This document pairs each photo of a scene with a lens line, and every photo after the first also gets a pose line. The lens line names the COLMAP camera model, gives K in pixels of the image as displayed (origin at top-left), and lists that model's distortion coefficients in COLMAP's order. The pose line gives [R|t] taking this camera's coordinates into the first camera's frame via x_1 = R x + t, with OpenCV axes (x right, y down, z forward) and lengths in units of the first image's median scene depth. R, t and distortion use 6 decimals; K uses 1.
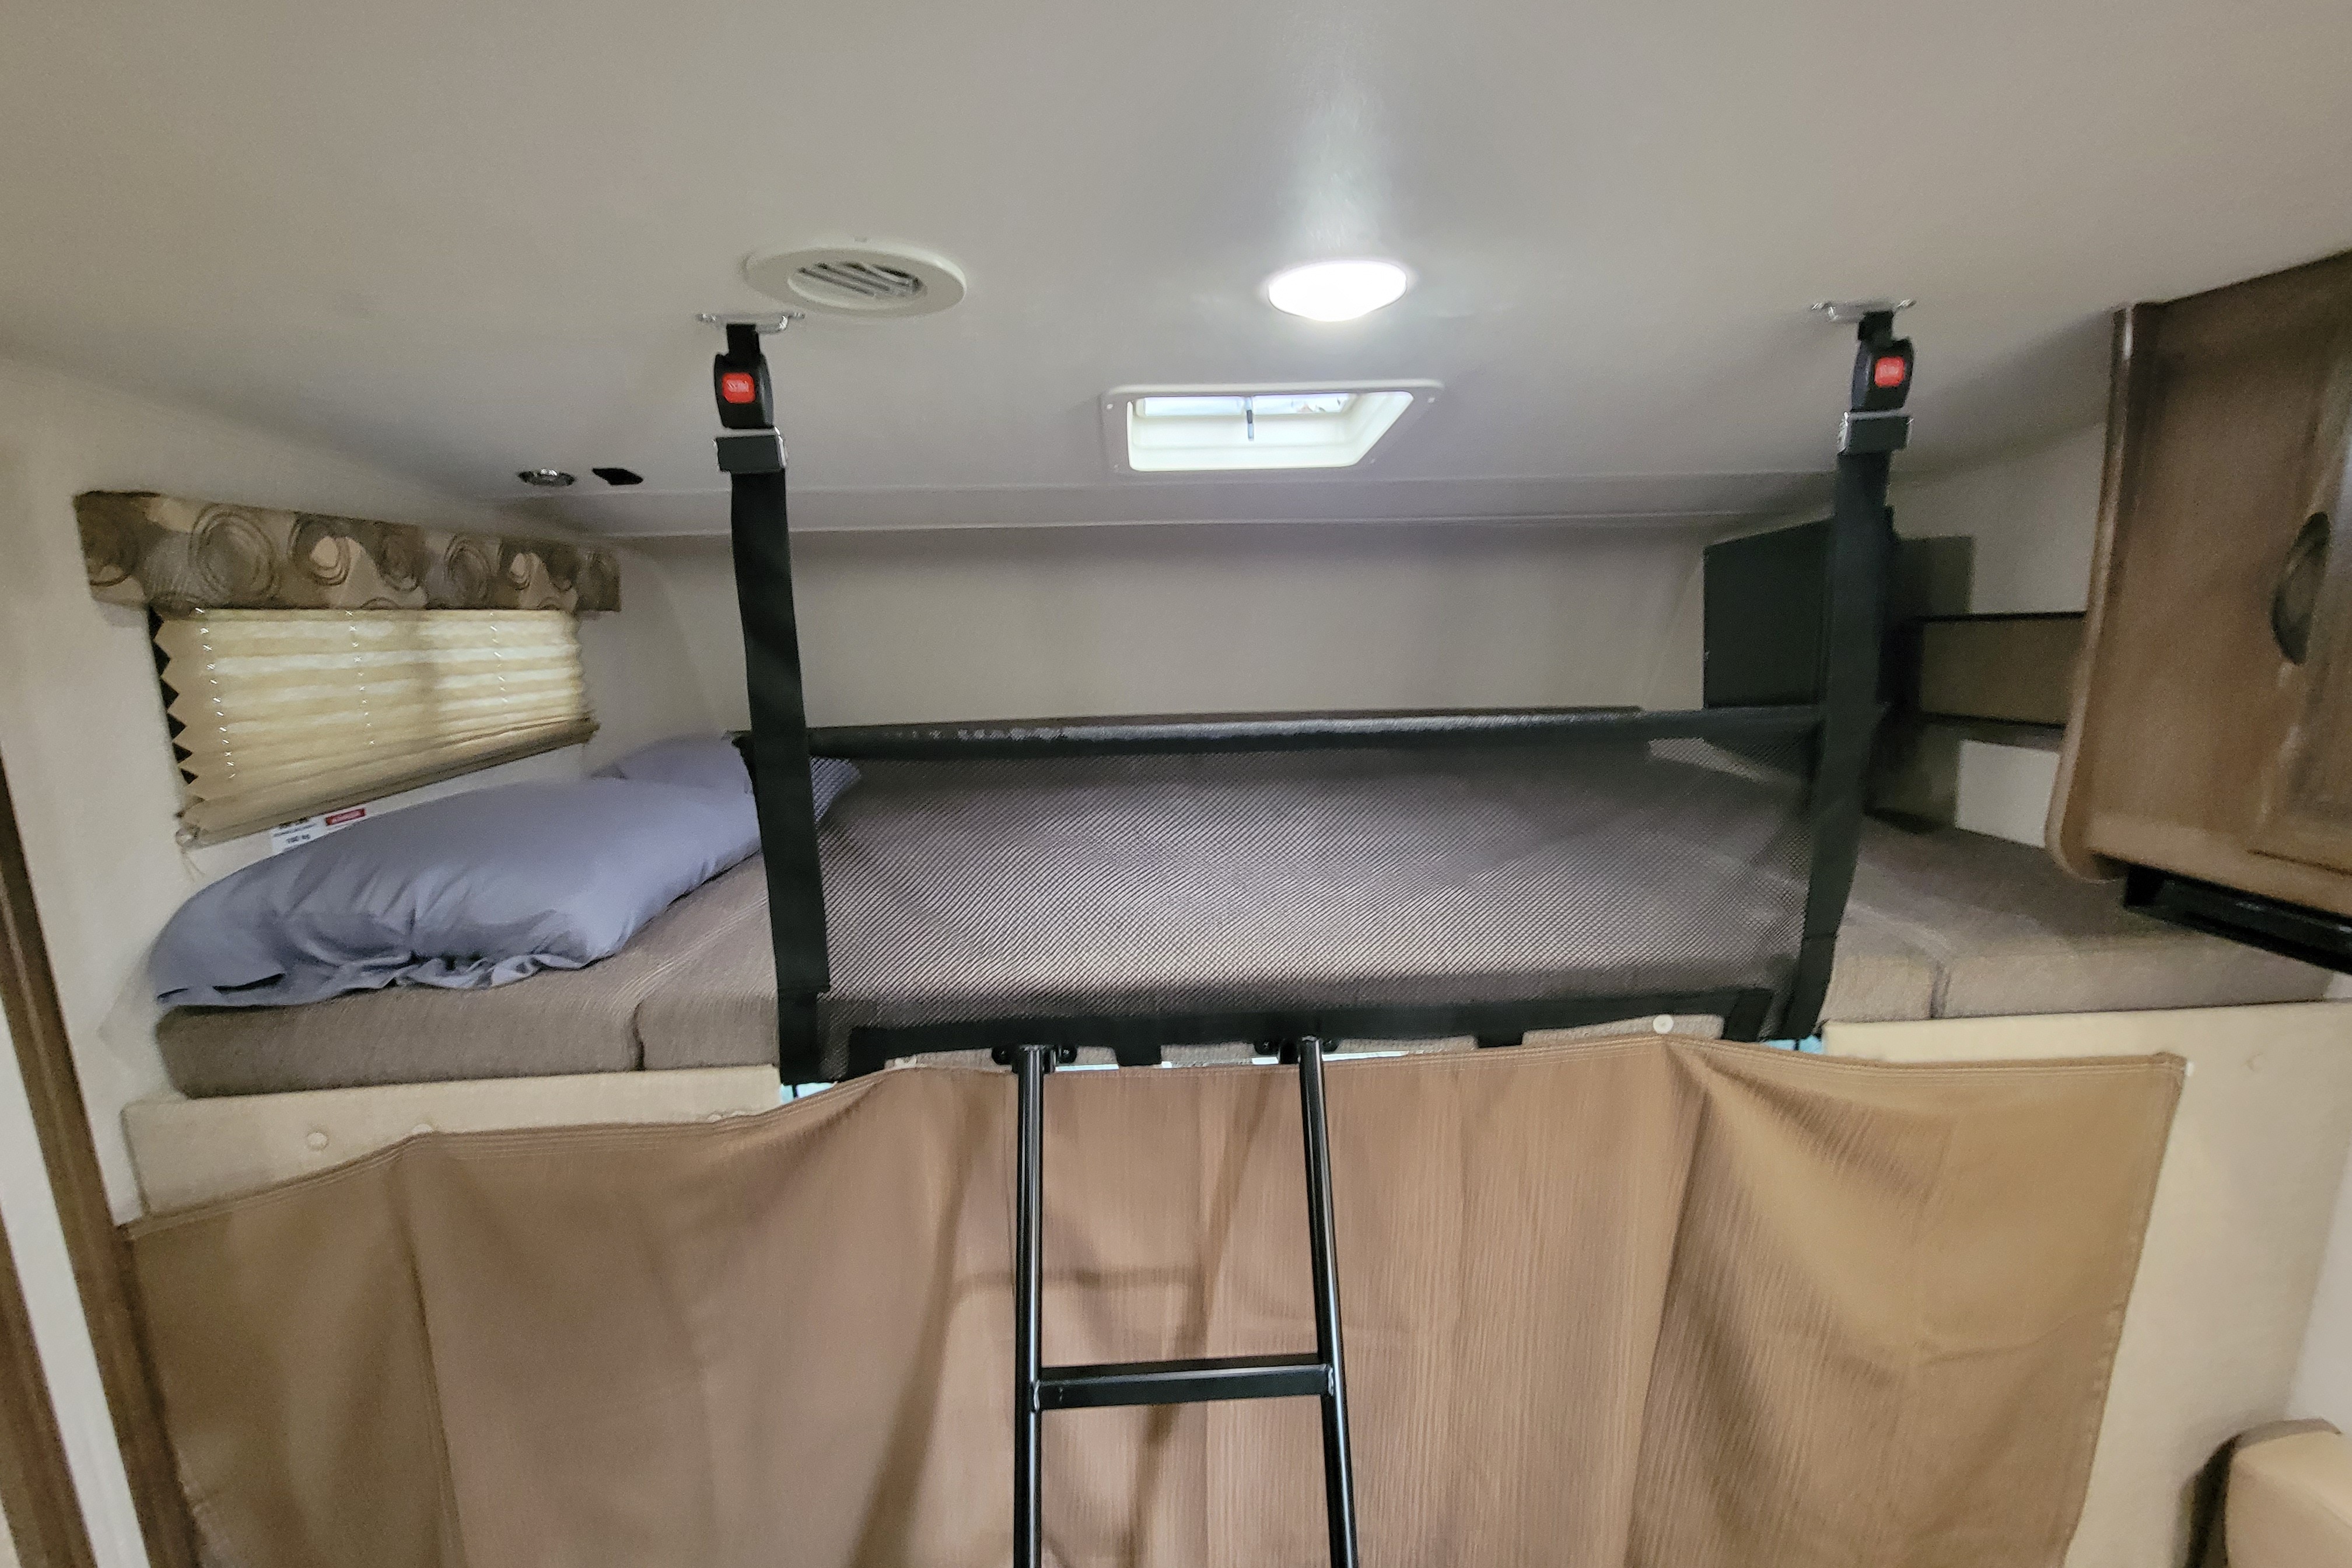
lens RADIAL K [[958.7, 0, 1159.4], [0, 958.7, 780.9], [0, 0, 1]] dist [0.003265, -0.002471]
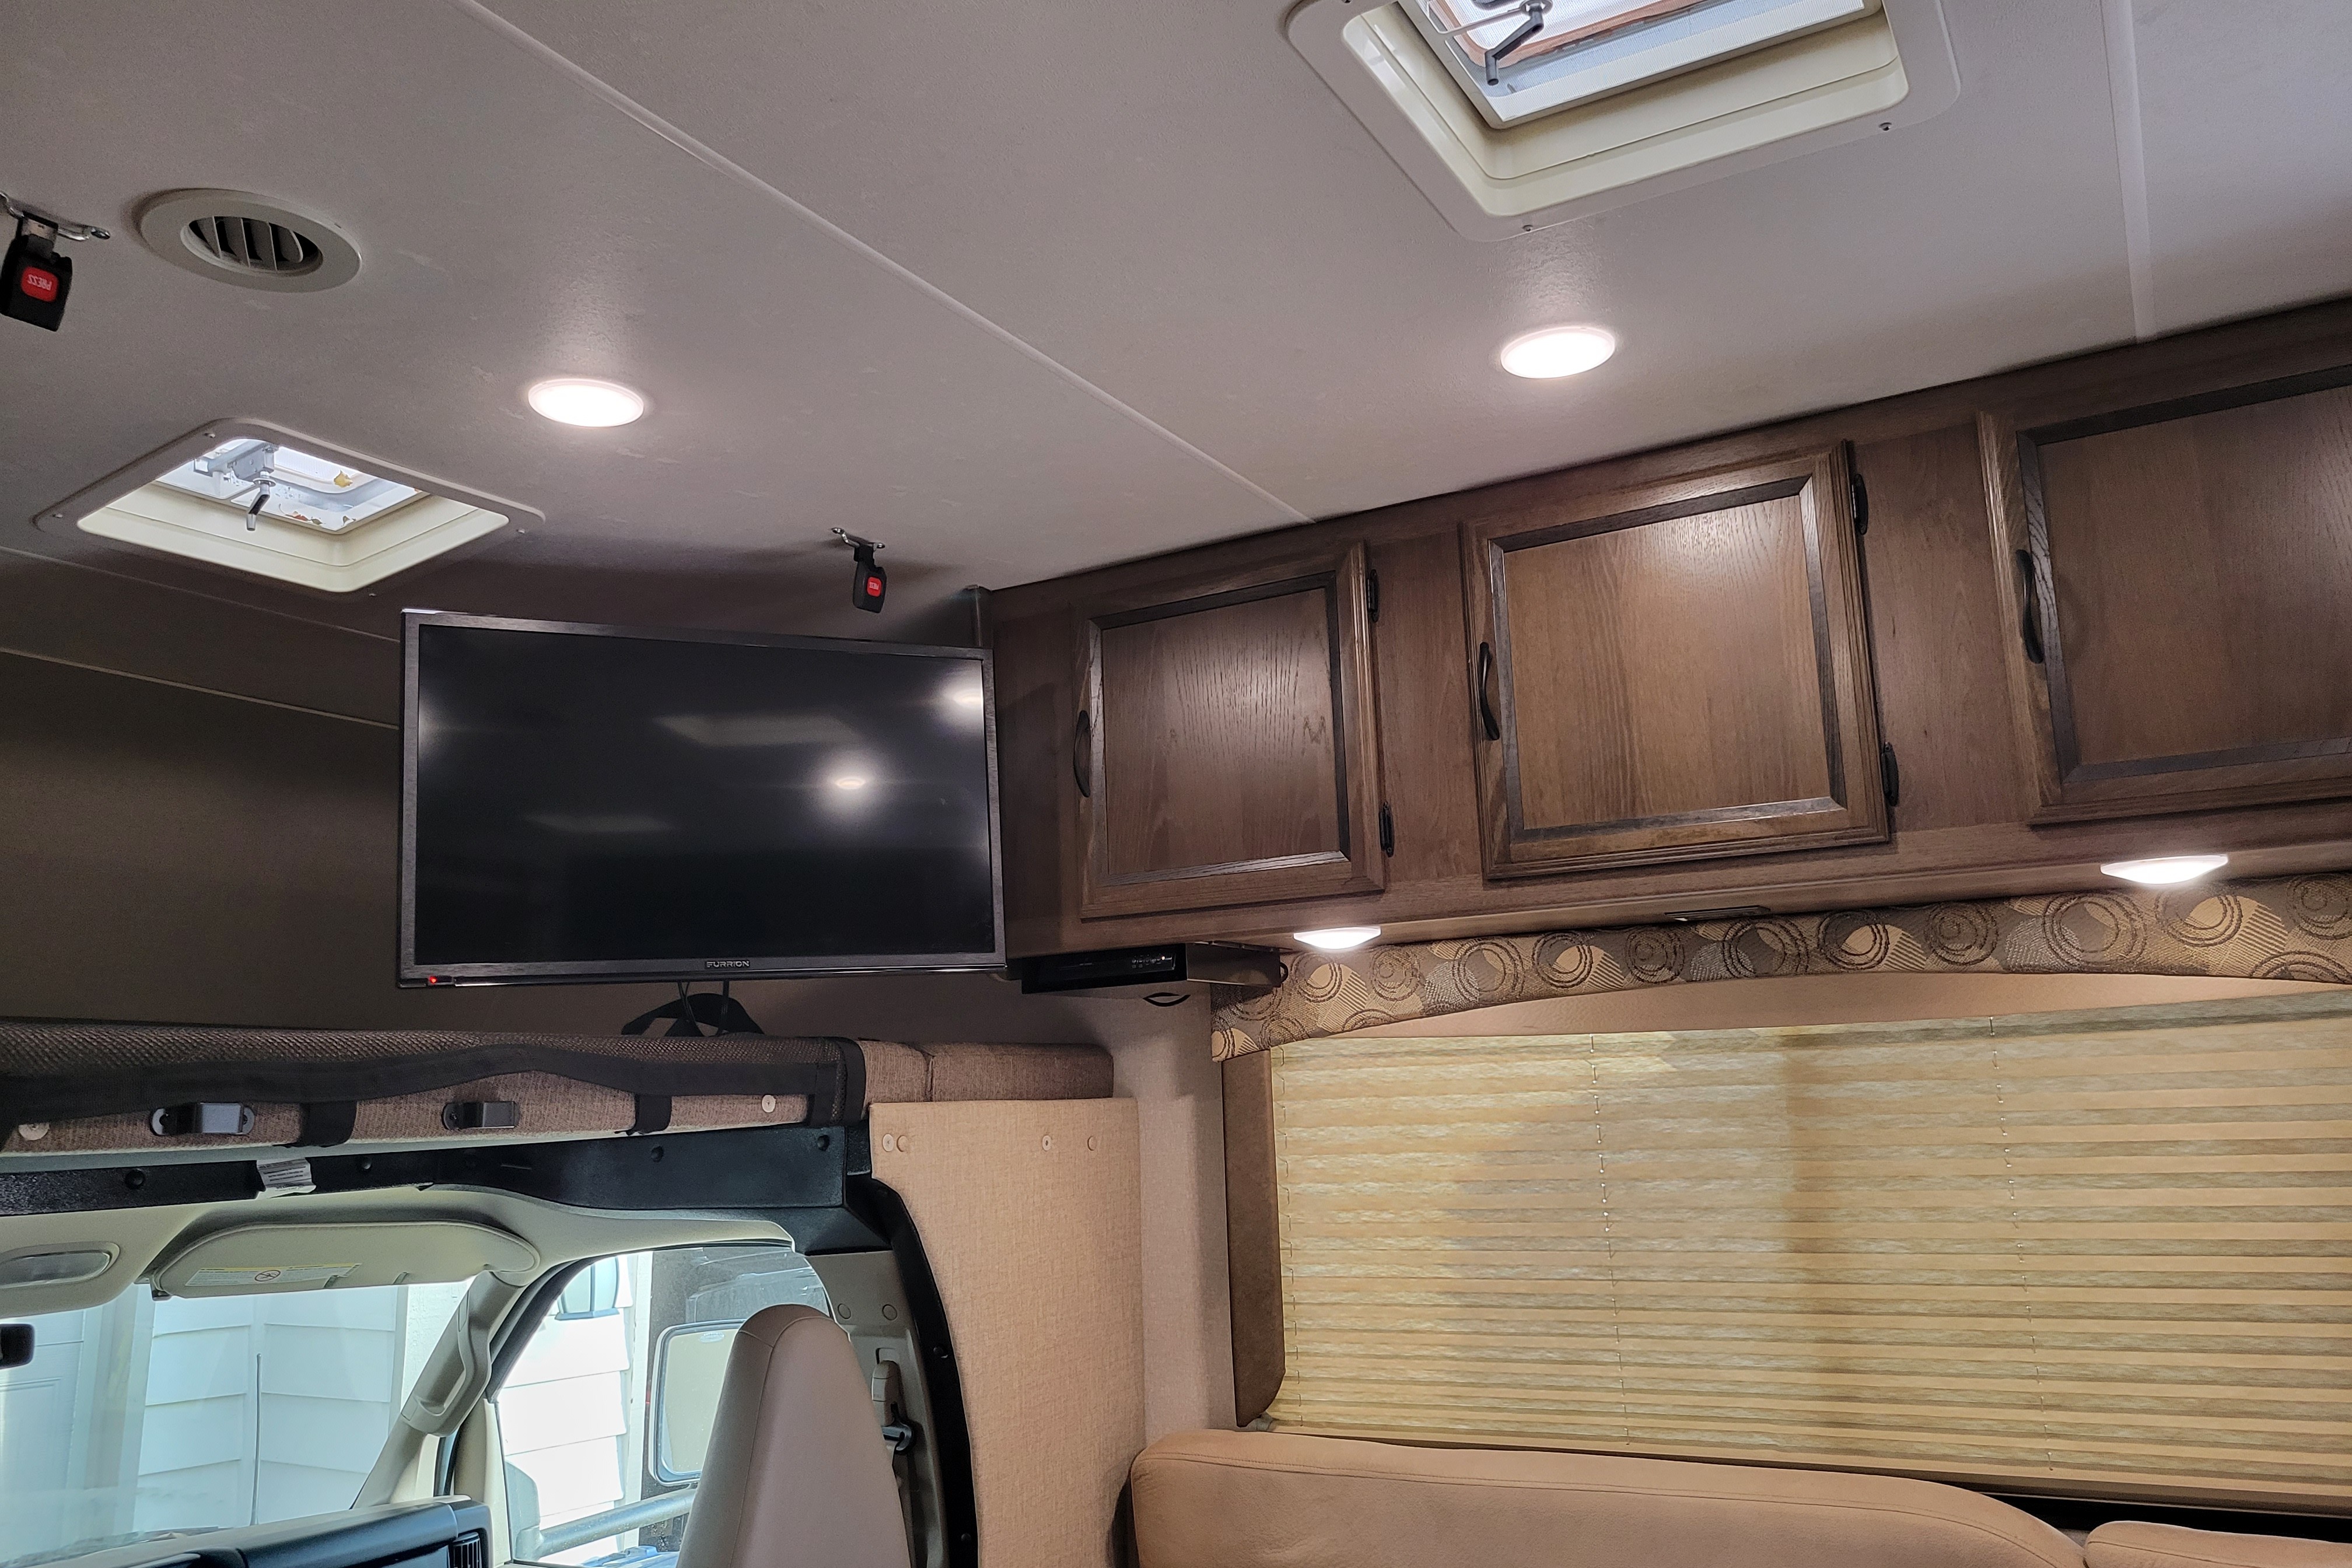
lens RADIAL K [[1764.5, 0, 1176.0], [0, 1764.5, 784.0], [0, 0, 1]] dist [-0.005879, -0.001238]
pose [[0.544504, 0.154164, 0.824469, -0.917806], [0.169335, 0.942518, -0.288072, 0.564995], [-0.821487, 0.296468, 0.487099, -0.451919]]
